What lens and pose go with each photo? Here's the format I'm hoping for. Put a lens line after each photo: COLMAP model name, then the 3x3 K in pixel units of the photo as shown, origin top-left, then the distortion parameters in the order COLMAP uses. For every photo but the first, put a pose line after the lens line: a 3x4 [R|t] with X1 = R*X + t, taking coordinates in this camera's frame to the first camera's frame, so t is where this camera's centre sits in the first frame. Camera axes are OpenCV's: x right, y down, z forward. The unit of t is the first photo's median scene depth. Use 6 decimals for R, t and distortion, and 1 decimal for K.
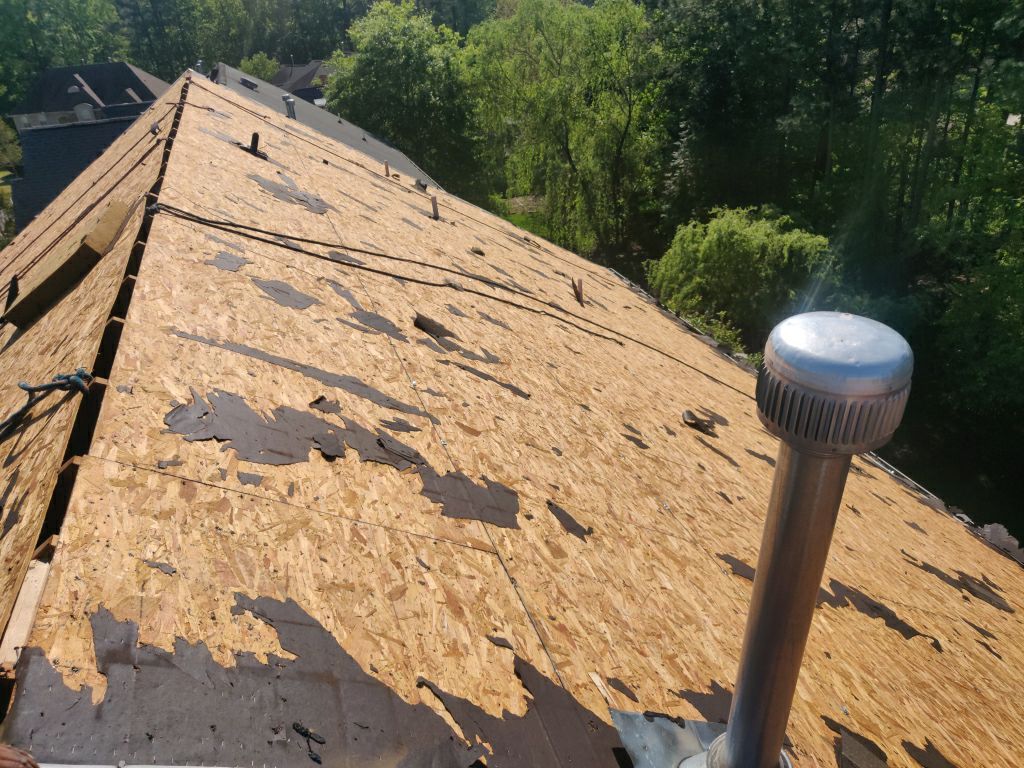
lens RADIAL K [[786.2, 0, 512.9], [0, 786.2, 387.1], [0, 0, 1]] dist [-0.029563, 0.080228]
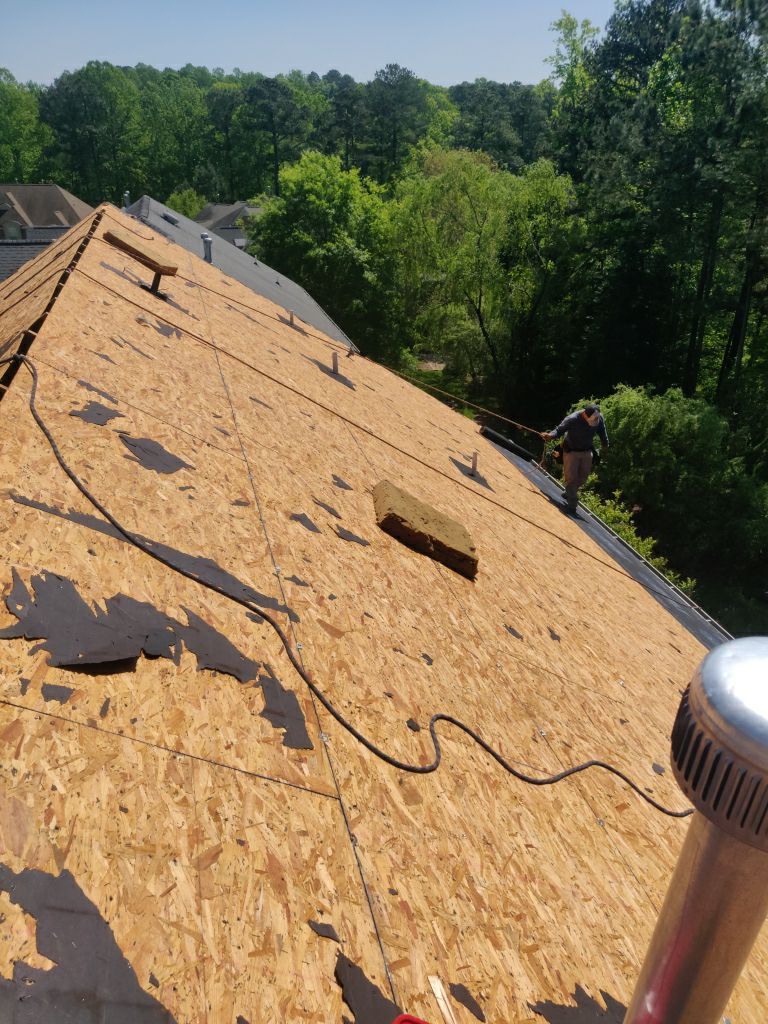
lens RADIAL K [[775.2, 0, 384.1], [0, 775.2, 508.1], [0, 0, 1]] dist [-0.022955, 0.064923]
pose [[0.994316, 0.102817, -0.027647, 0.018601], [-0.103662, 0.994126, -0.031114, -0.080770], [0.024285, 0.033803, 0.999133, 0.138662]]
